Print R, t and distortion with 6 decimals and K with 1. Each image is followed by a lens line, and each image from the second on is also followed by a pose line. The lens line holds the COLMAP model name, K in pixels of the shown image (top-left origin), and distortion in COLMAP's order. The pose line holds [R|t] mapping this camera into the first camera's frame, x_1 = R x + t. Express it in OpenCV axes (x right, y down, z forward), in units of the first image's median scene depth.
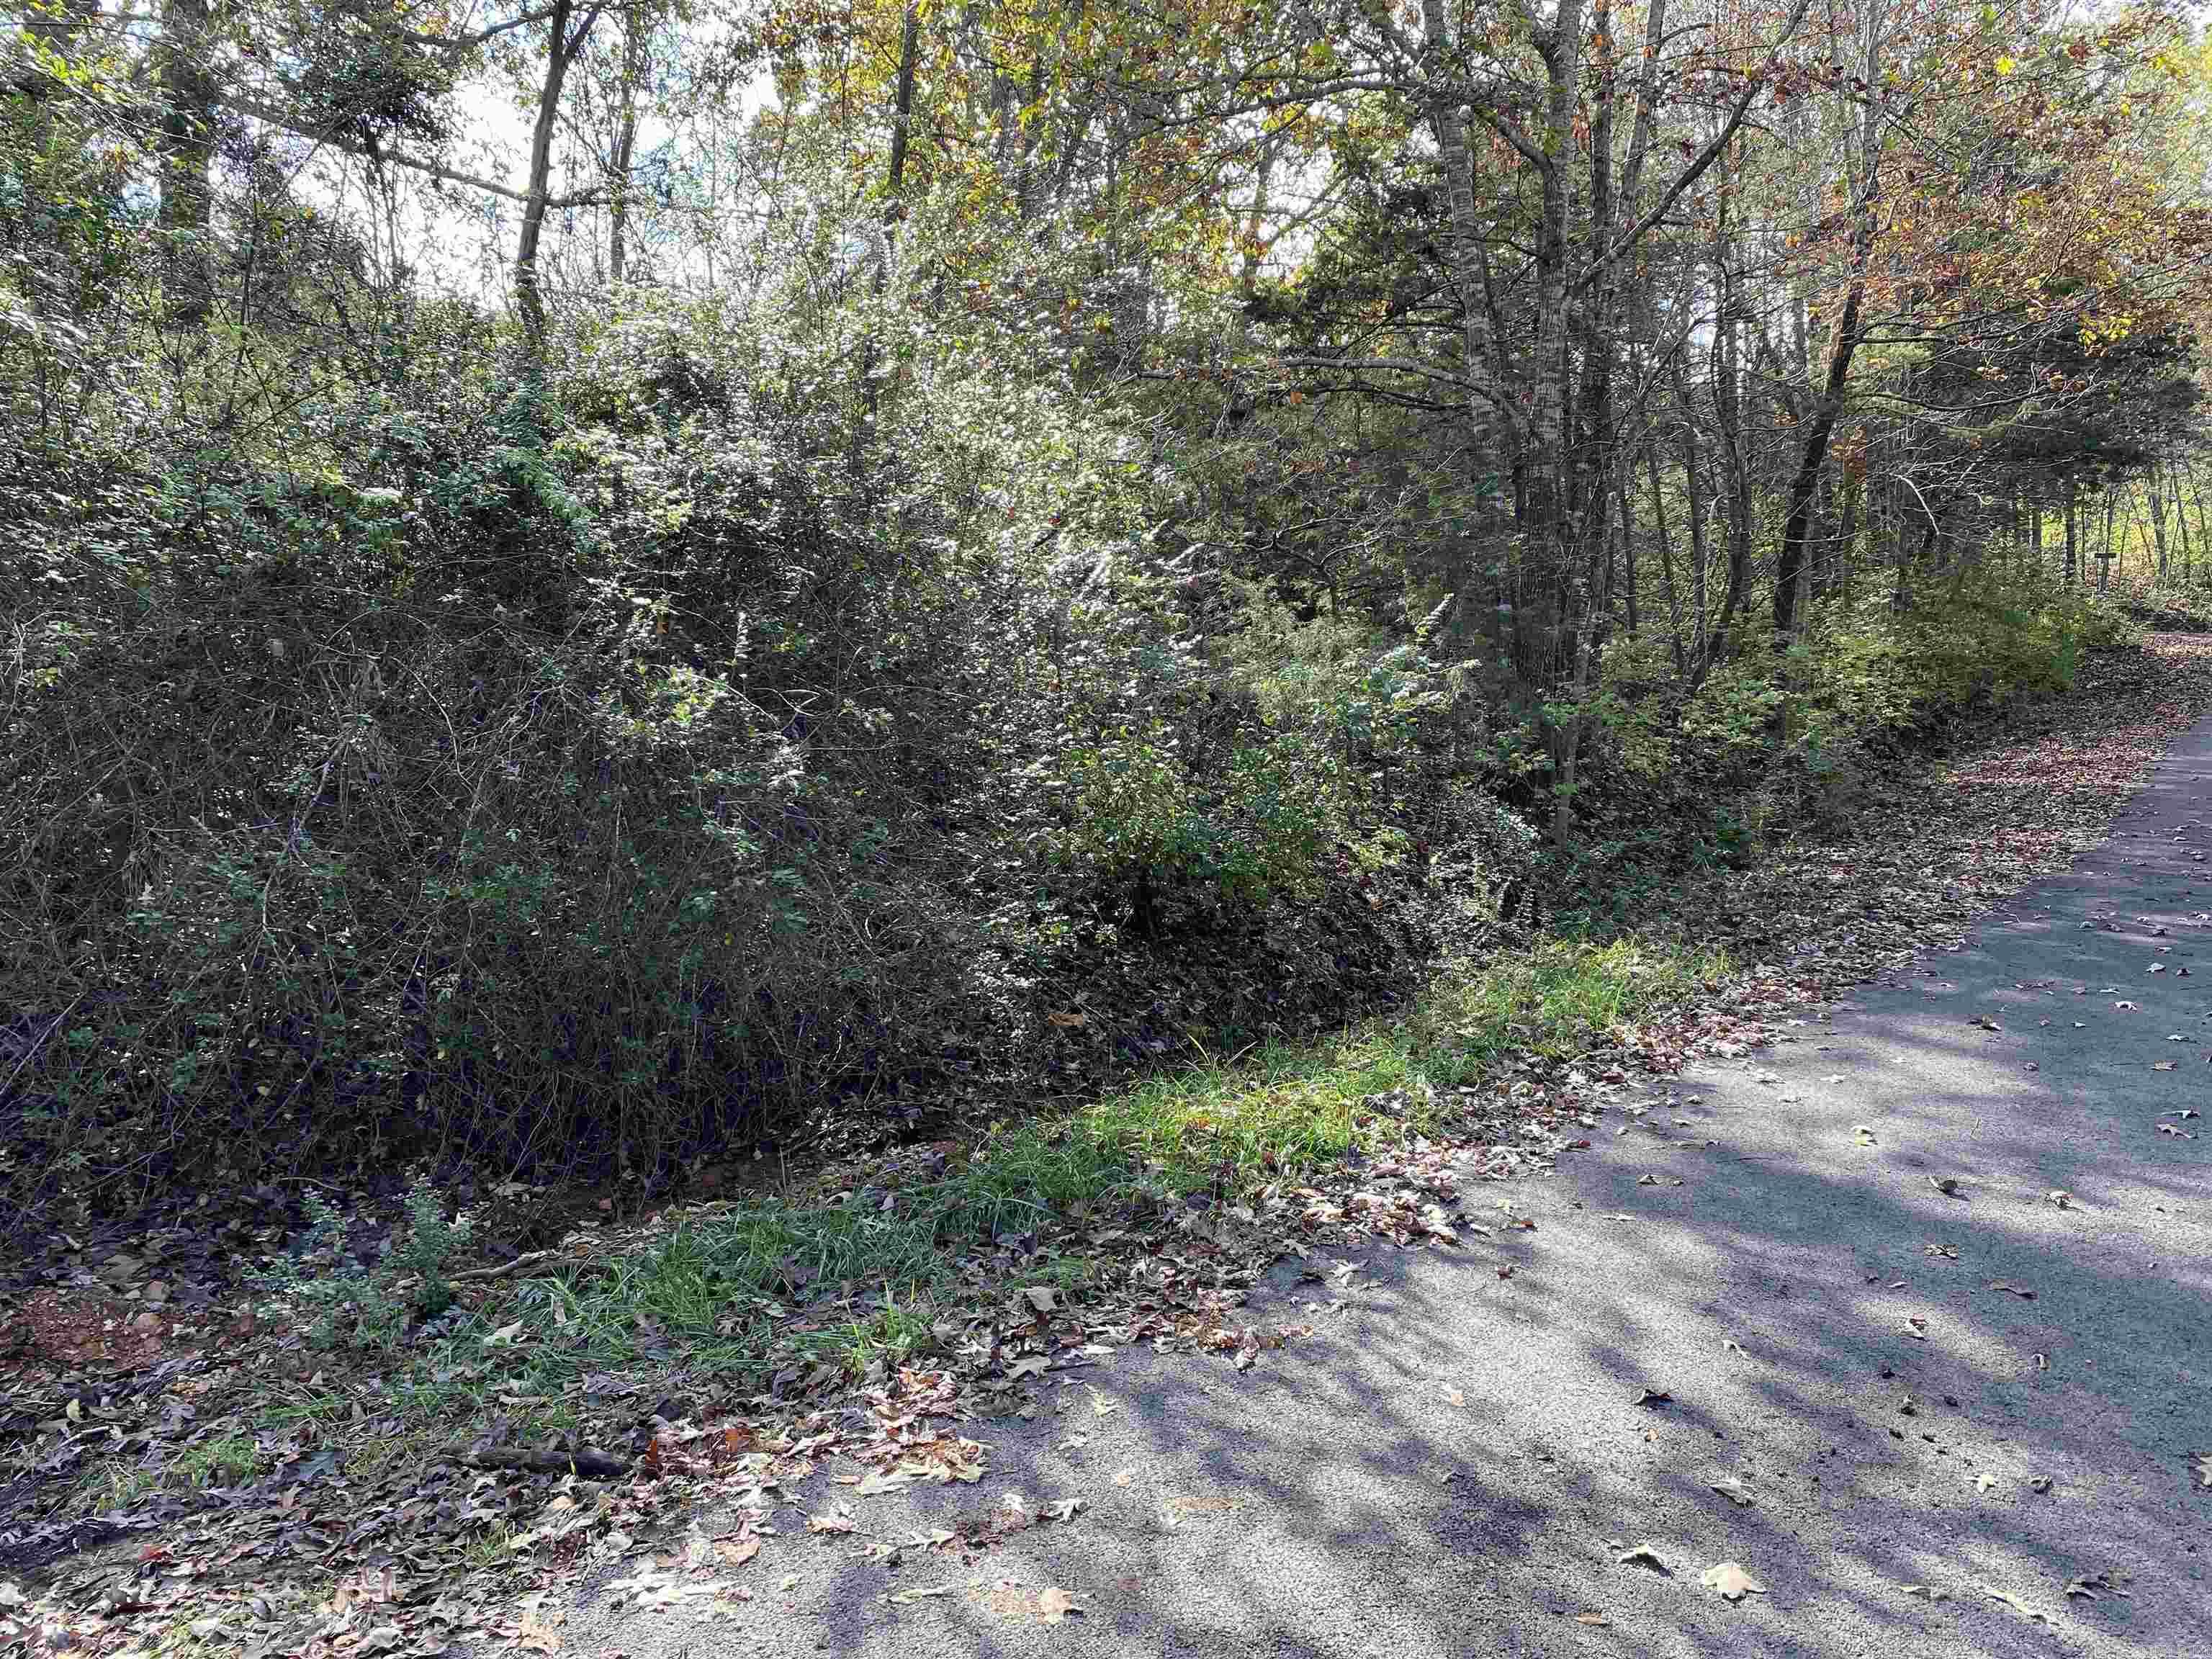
lens RADIAL K [[1684.5, 0, 1123.8], [0, 1684.5, 827.2], [0, 0, 1]] dist [0.020378, -0.020971]
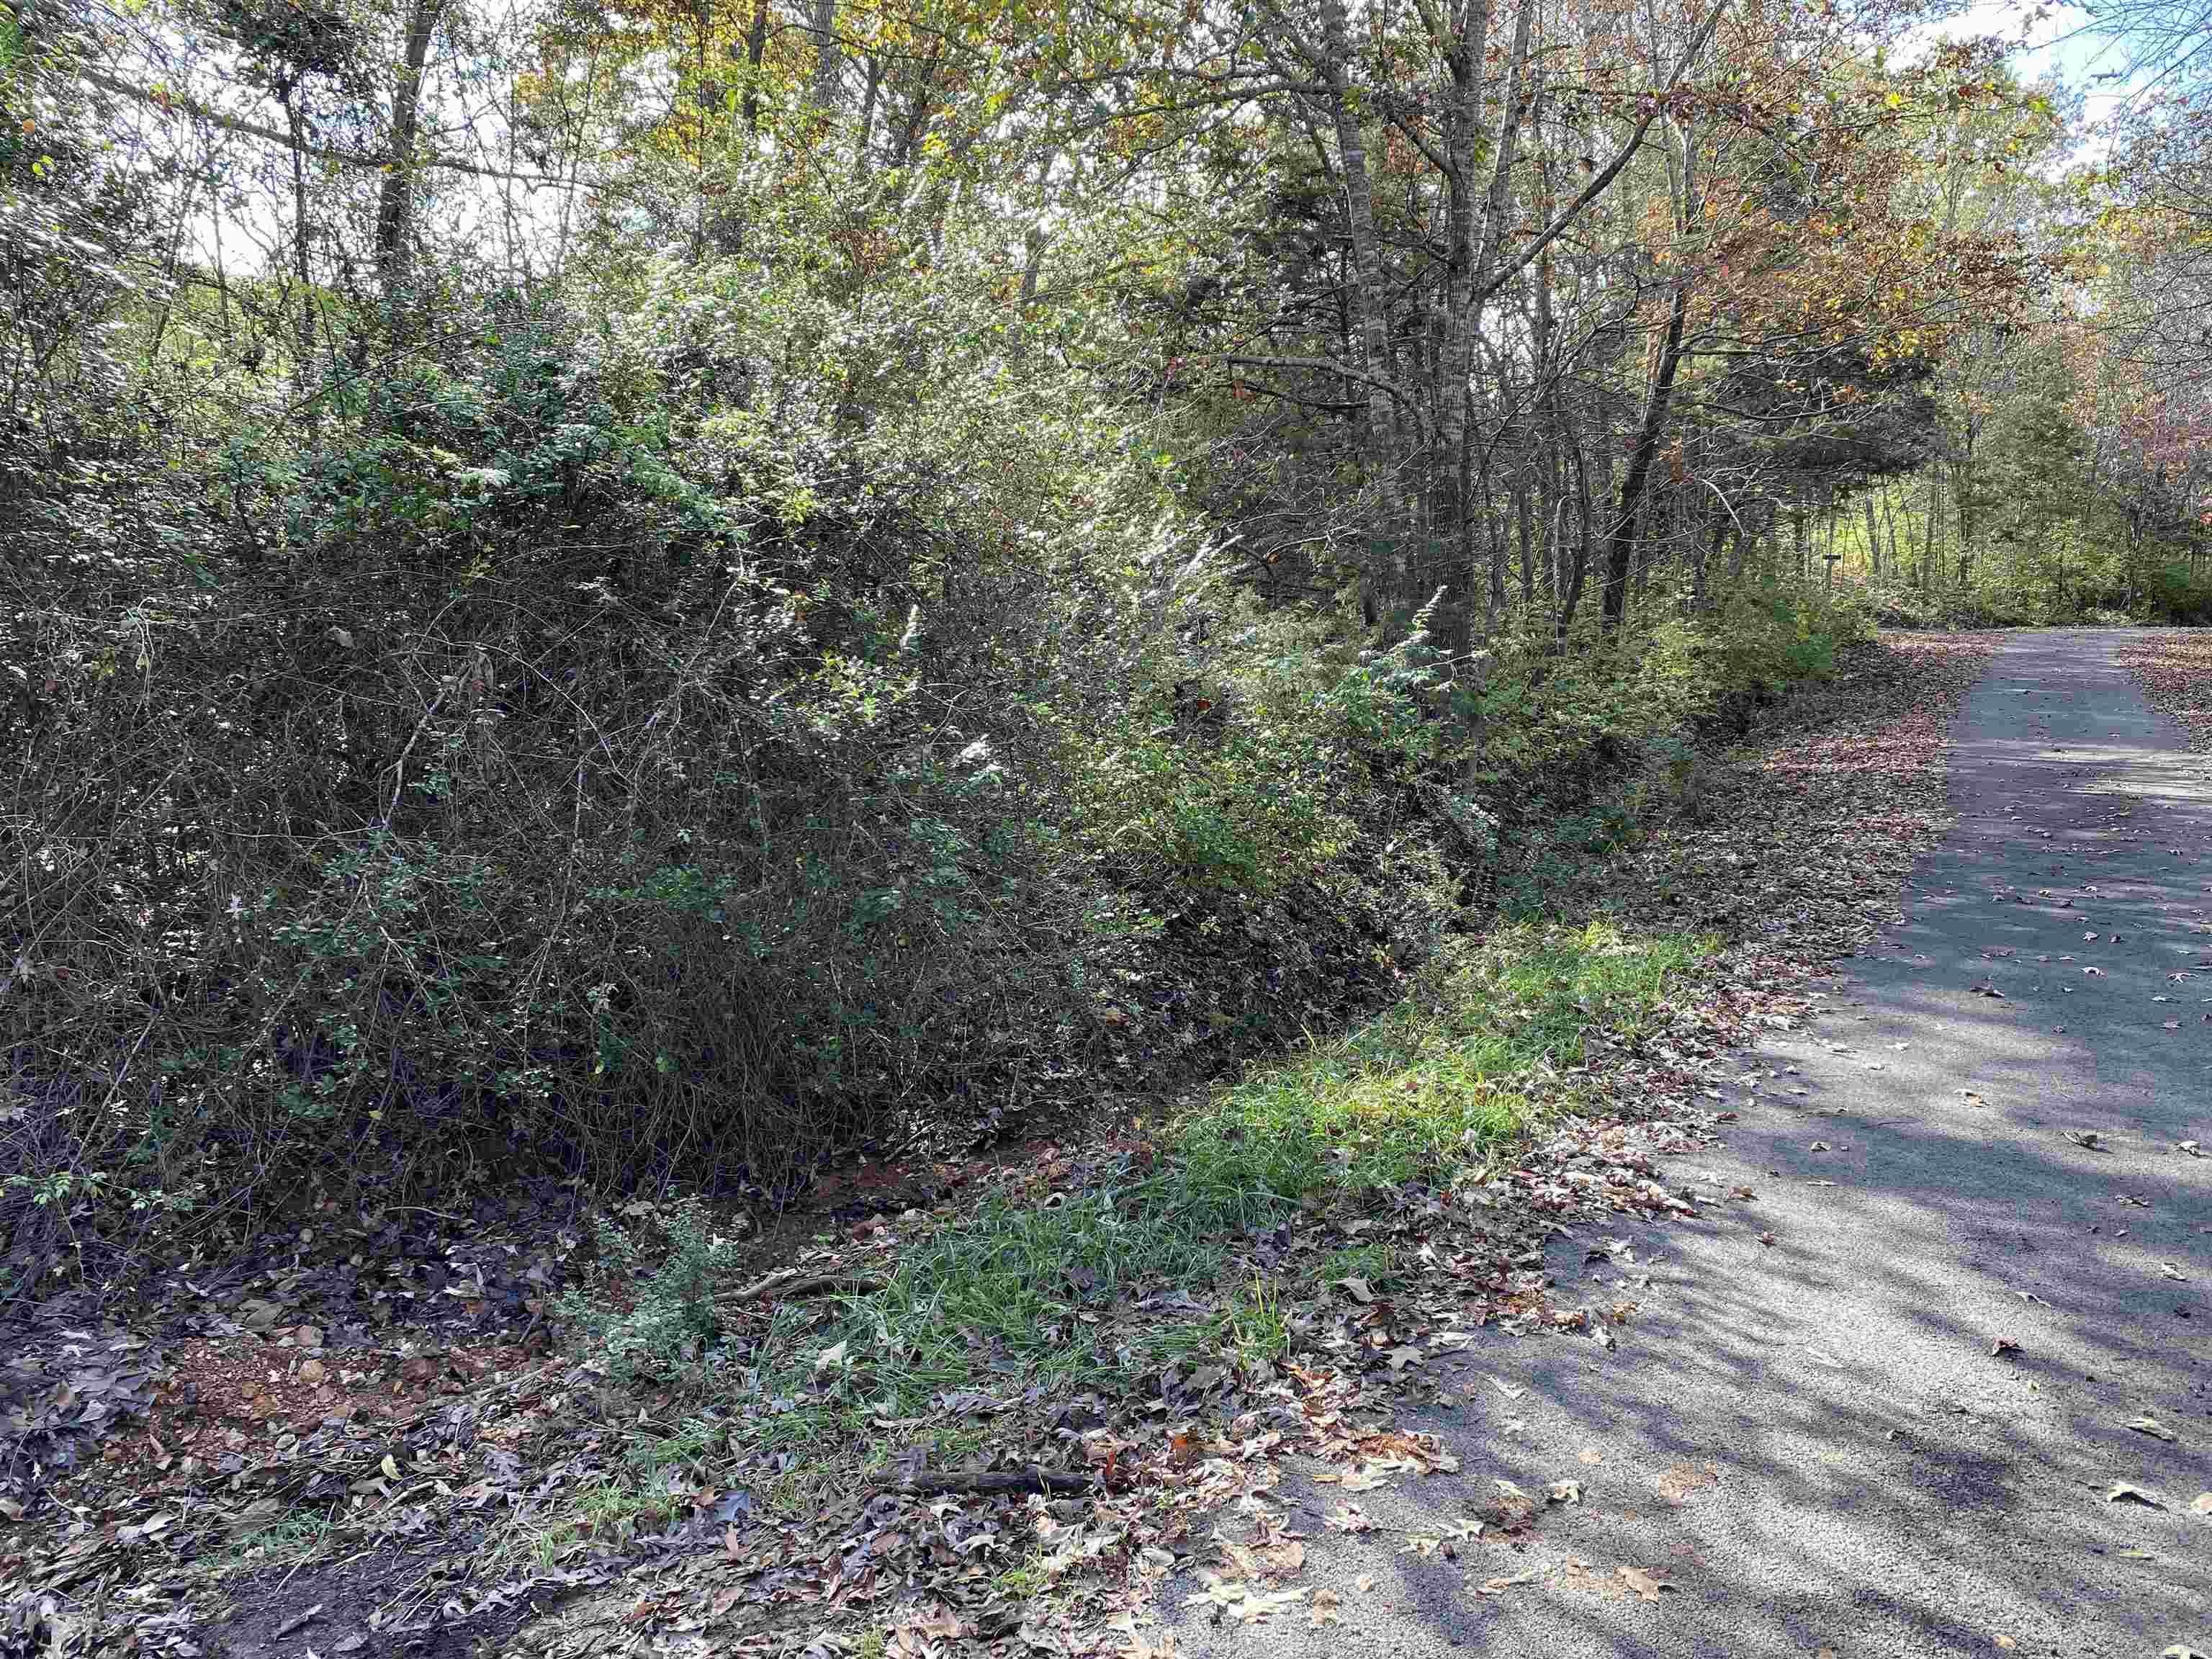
lens RADIAL K [[1684.5, 0, 1107.9], [0, 1684.5, 827.7], [0, 0, 1]] dist [0.020378, -0.020971]
pose [[0.988000, -0.012937, 0.153908, -0.285753], [0.012062, 0.999905, 0.006621, -0.003666], [-0.153979, -0.004685, 0.988063, 0.024681]]
